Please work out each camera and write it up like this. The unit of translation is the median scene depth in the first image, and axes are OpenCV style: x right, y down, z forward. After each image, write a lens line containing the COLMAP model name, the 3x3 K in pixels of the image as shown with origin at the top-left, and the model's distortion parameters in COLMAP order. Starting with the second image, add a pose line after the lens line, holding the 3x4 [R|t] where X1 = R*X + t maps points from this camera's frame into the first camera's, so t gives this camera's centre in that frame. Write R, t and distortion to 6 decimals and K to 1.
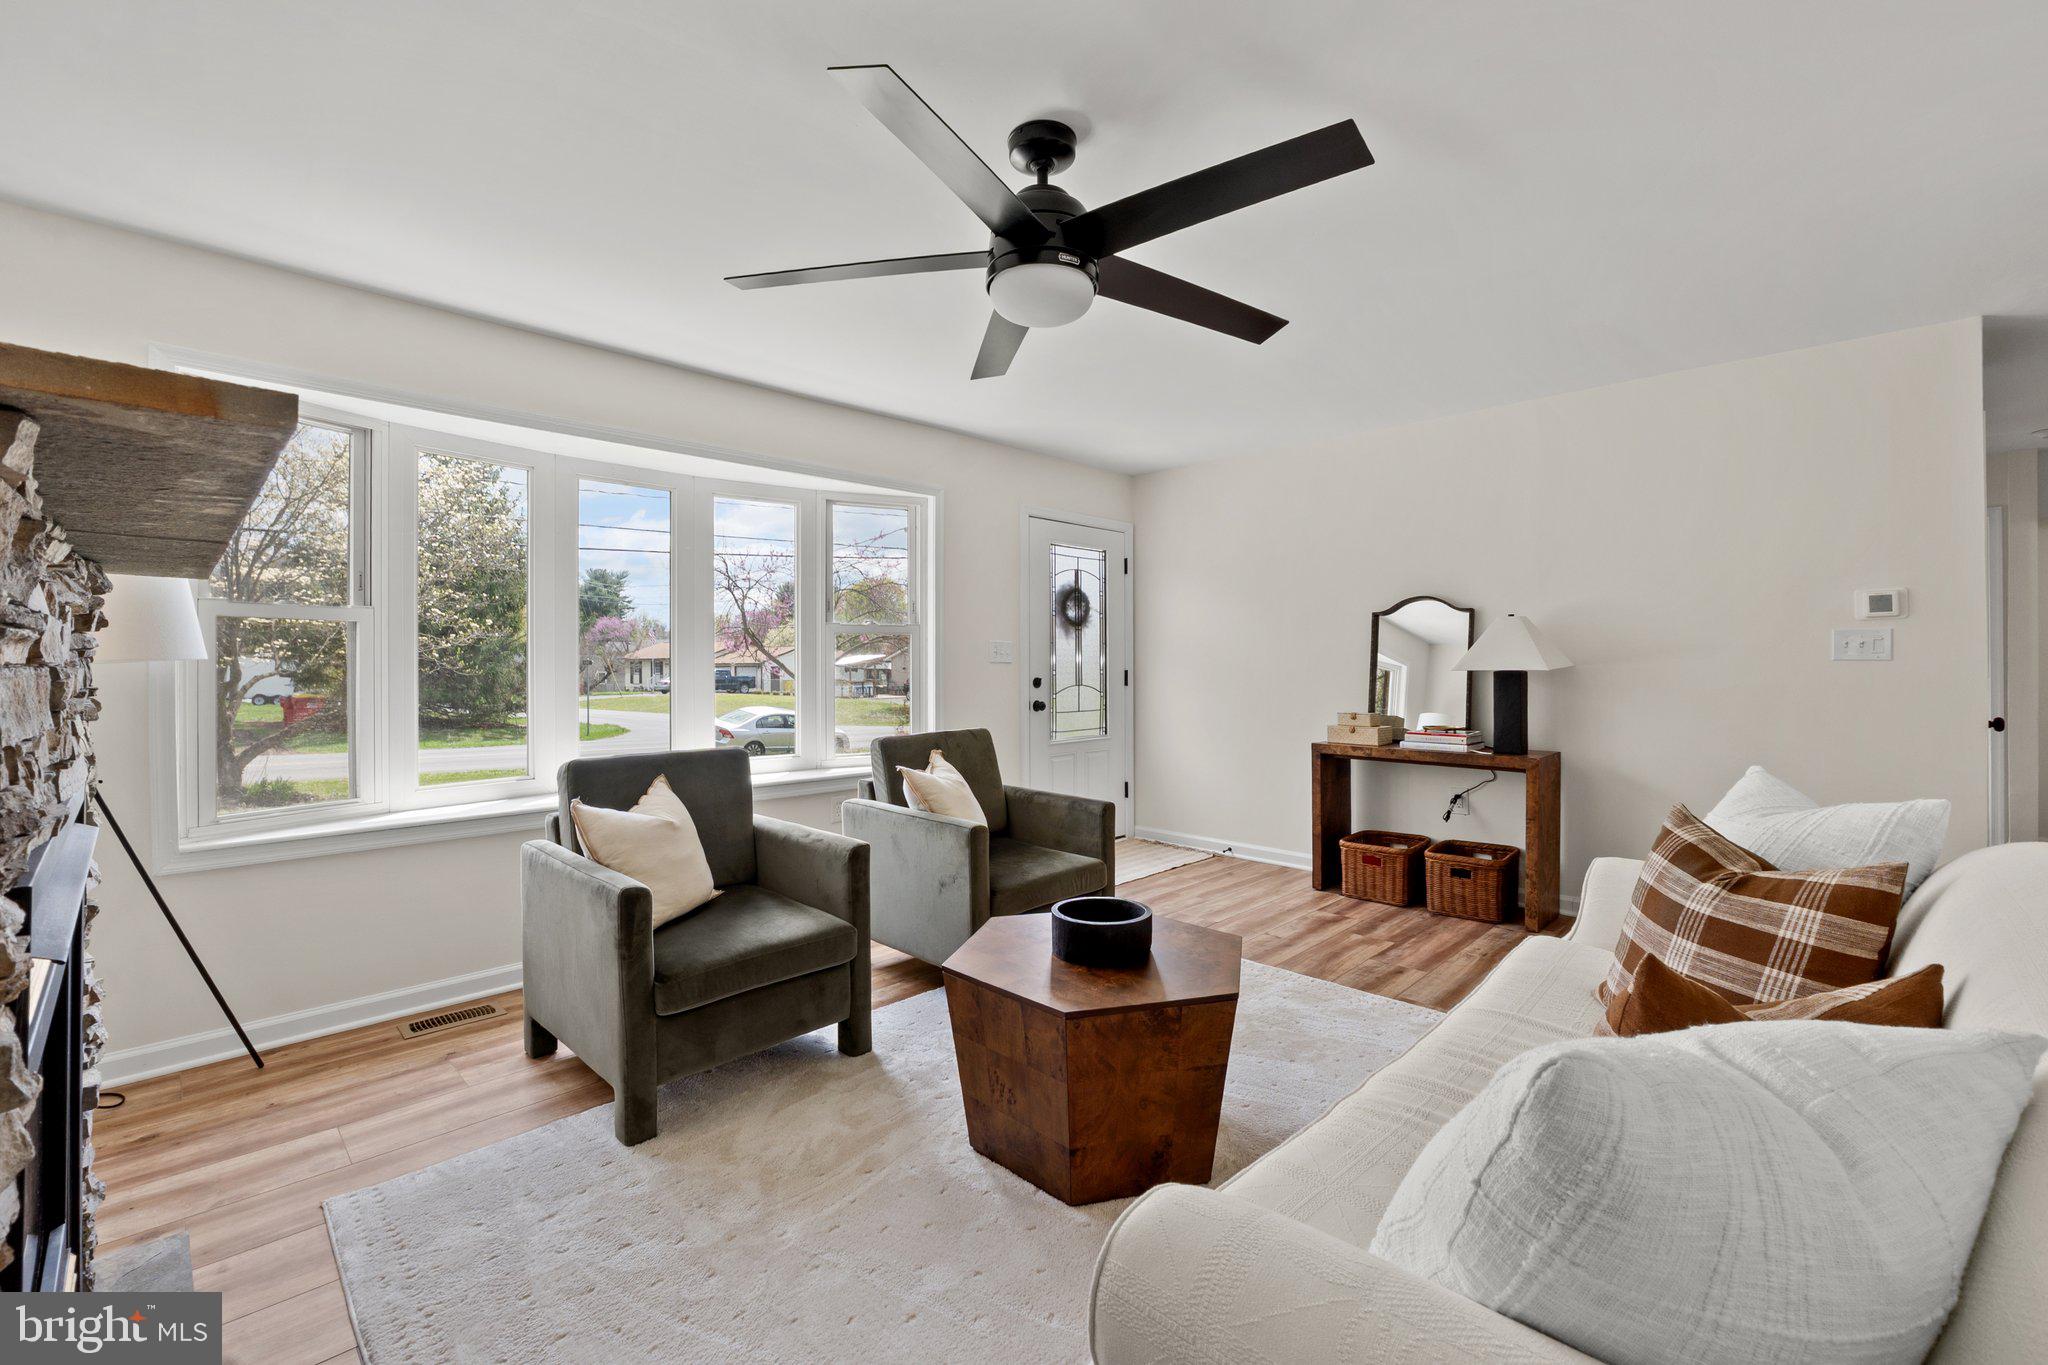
lens RADIAL K [[857.6, 0, 1027.7], [0, 857.6, 671.7], [0, 0, 1]] dist [-0.009859, -0.000341]
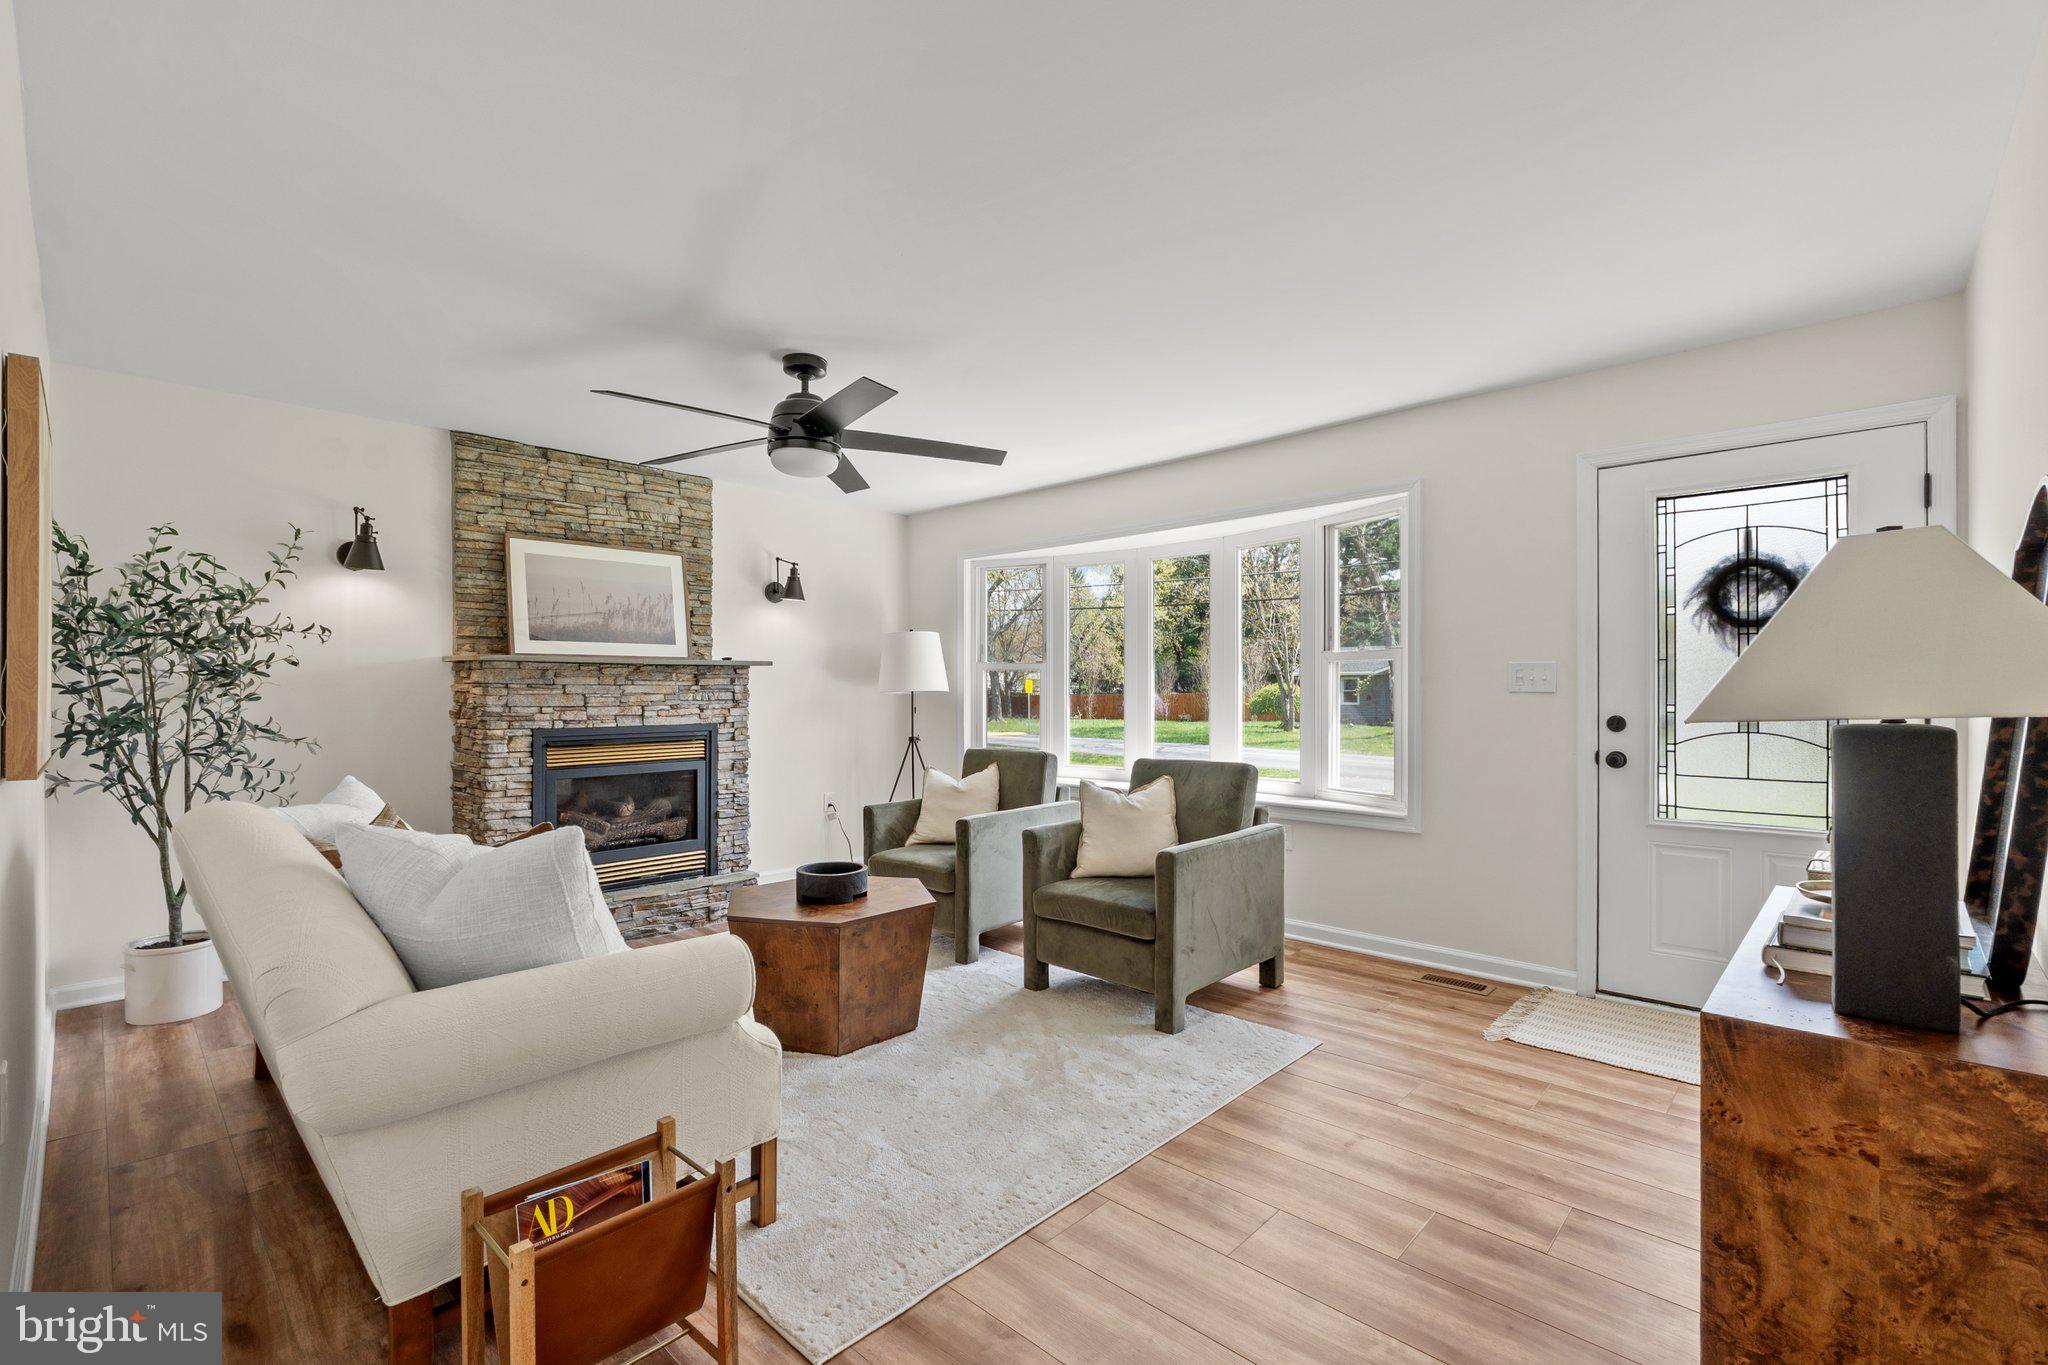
lens RADIAL K [[893.1, 0, 1024.0], [0, 893.1, 682.5], [0, 0, 1]] dist [-0.086415, 0.000043]
pose [[-0.010589, 0.012178, -0.999870, 0.850802], [0.002437, 0.999923, 0.012152, -0.035544], [0.999941, -0.002308, -0.010618, 0.707755]]
